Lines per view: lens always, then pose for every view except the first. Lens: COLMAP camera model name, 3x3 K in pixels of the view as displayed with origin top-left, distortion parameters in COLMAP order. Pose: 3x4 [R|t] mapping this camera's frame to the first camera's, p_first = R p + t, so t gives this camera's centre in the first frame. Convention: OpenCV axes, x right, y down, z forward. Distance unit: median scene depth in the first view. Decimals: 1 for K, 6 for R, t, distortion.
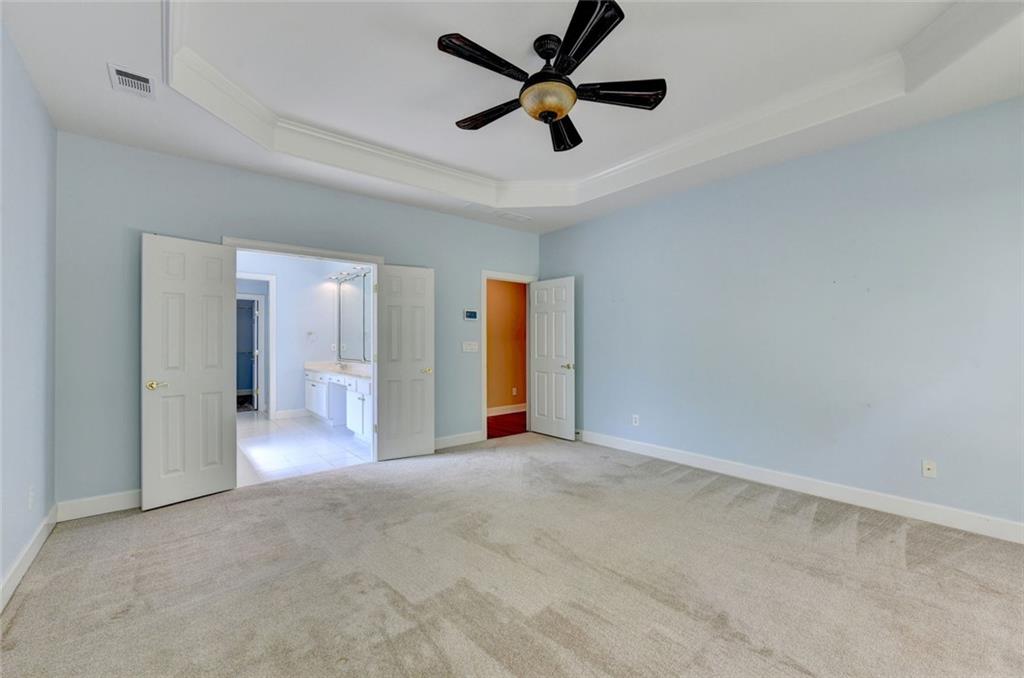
lens RADIAL K [[412.6, 0, 512.0], [0, 412.6, 339.0], [0, 0, 1]] dist [-0.007552, -0.000206]
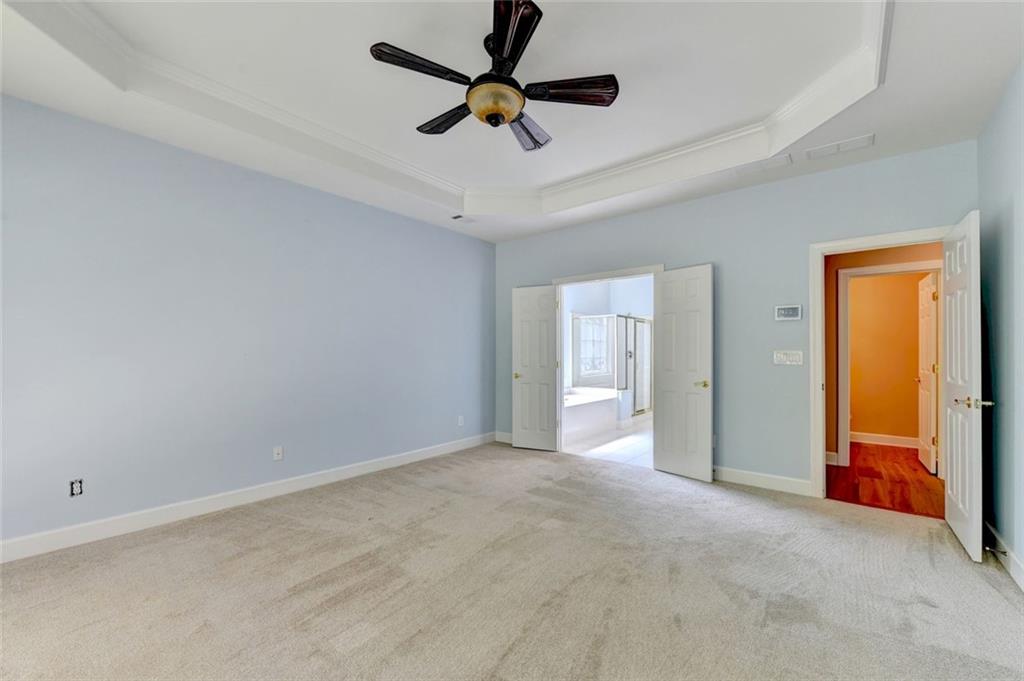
lens RADIAL K [[409.4, 0, 517.6], [0, 409.4, 341.3], [0, 0, 1]] dist [-0.006497, -0.000202]
pose [[0.205981, -0.022908, -0.978288, 0.648240], [0.005168, 0.999737, -0.022323, 0.006774], [0.978542, -0.000458, 0.206045, 0.522514]]
